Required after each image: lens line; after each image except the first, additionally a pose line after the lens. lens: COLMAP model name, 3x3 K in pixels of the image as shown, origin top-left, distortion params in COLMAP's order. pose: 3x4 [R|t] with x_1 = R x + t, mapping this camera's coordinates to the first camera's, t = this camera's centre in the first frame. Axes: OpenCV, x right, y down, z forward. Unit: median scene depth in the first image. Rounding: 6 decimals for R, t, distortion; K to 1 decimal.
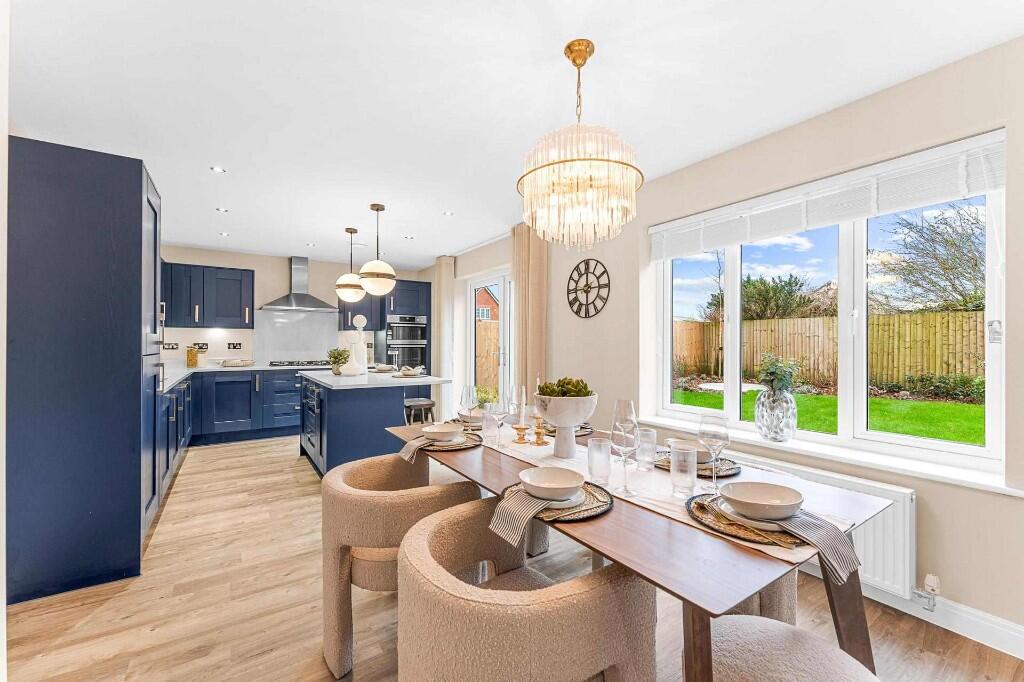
lens RADIAL K [[417.4, 0, 516.3], [0, 417.4, 344.7], [0, 0, 1]] dist [-0.004486, -0.000450]
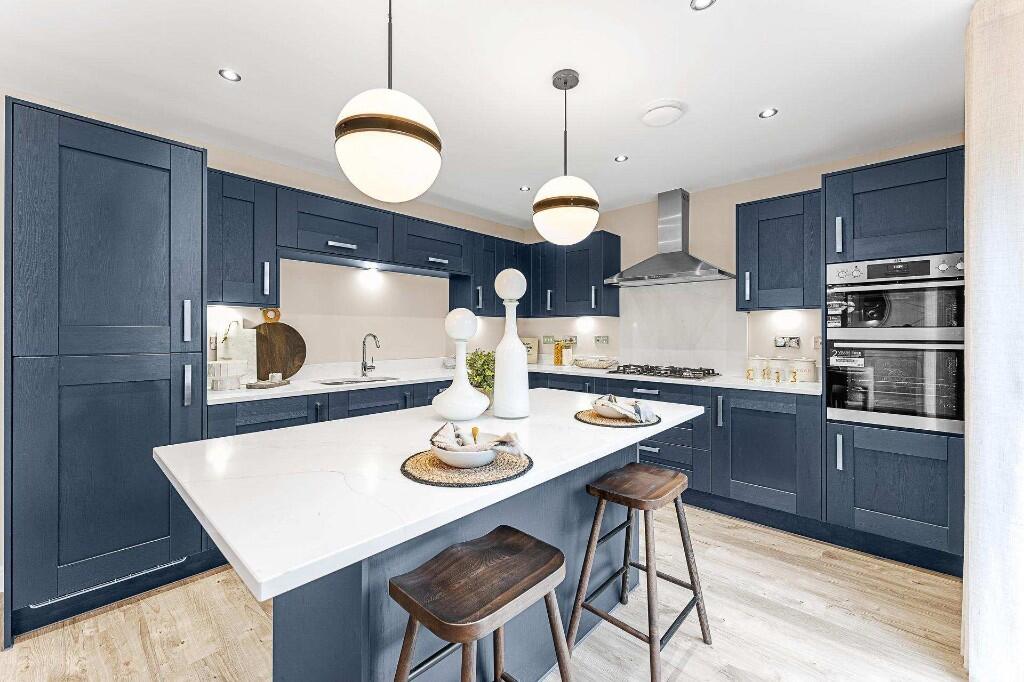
lens RADIAL K [[417.4, 0, 509.9], [0, 417.4, 334.2], [0, 0, 1]] dist [-0.004486, -0.000450]
pose [[0.223758, -0.002041, -0.974643, 0.009534], [-0.001613, 0.999996, -0.002464, -0.005120], [0.974643, 0.002124, 0.223753, 0.634388]]
